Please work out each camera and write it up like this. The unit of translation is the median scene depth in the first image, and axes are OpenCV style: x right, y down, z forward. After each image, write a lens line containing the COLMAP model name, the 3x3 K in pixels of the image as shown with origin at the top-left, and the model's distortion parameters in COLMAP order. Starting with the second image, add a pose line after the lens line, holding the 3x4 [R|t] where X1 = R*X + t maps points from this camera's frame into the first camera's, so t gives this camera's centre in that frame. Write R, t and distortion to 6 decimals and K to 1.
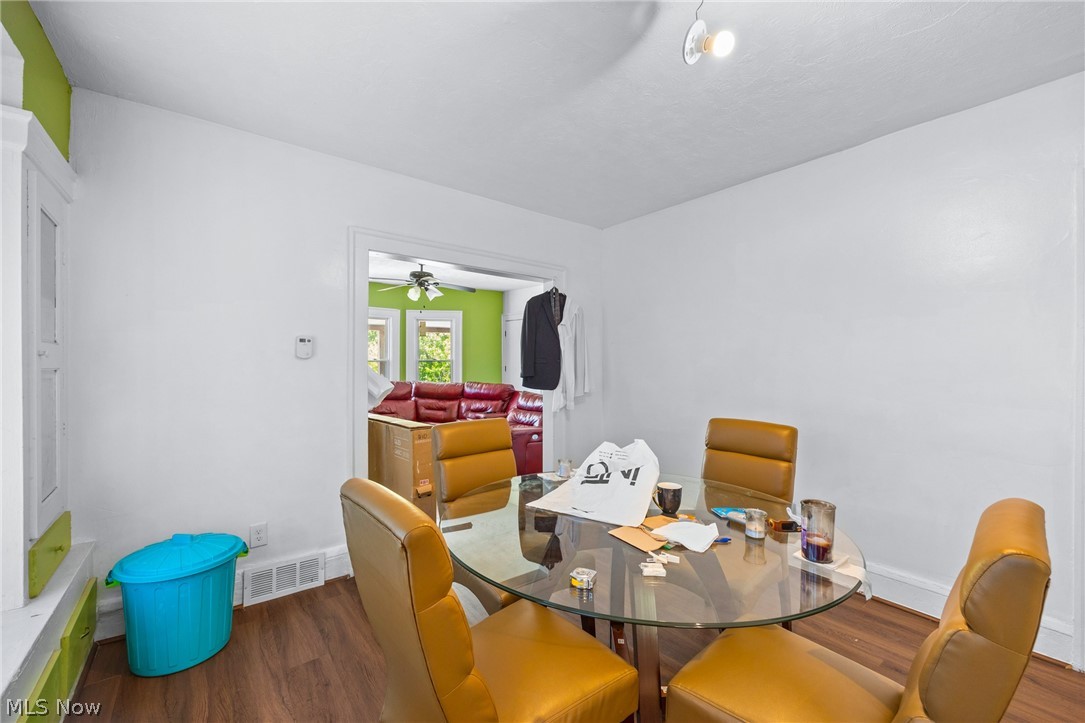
lens RADIAL K [[450.0, 0, 529.8], [0, 450.0, 354.6], [0, 0, 1]] dist [0.000772, 0.000032]
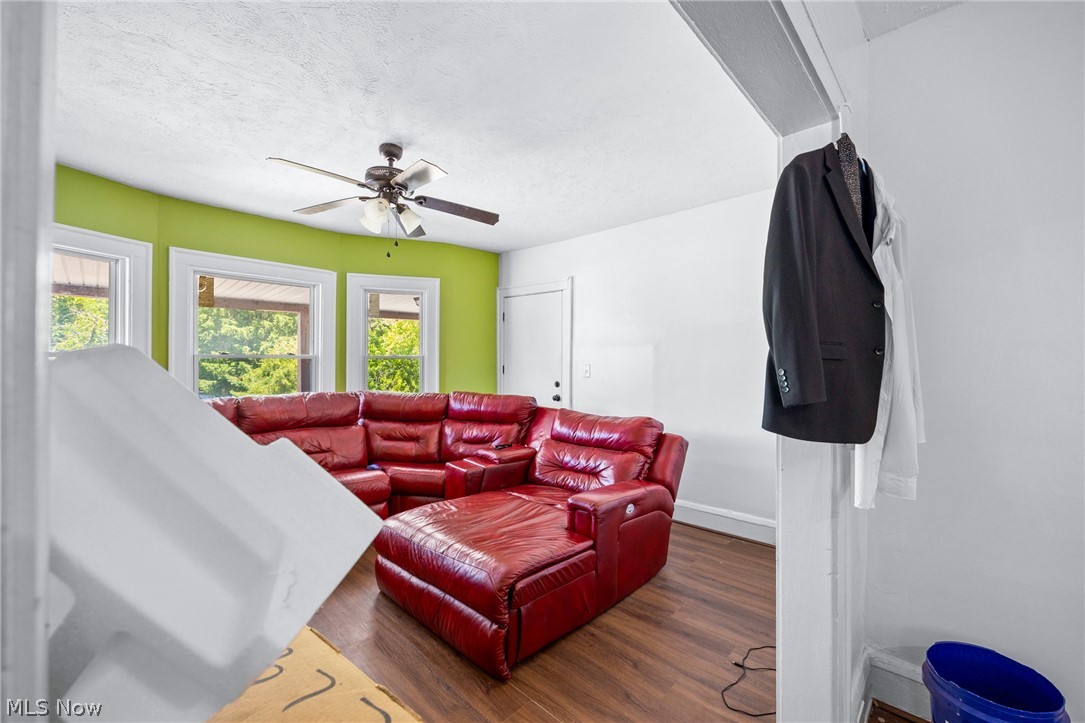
lens RADIAL K [[450.0, 0, 529.8], [0, 450.0, 354.6], [0, 0, 1]] dist [0.000772, 0.000032]
pose [[0.989582, 0.005912, 0.143852, -0.128036], [-0.006240, 0.999979, 0.001825, 0.008942], [-0.143838, -0.002703, 0.989598, 0.395964]]
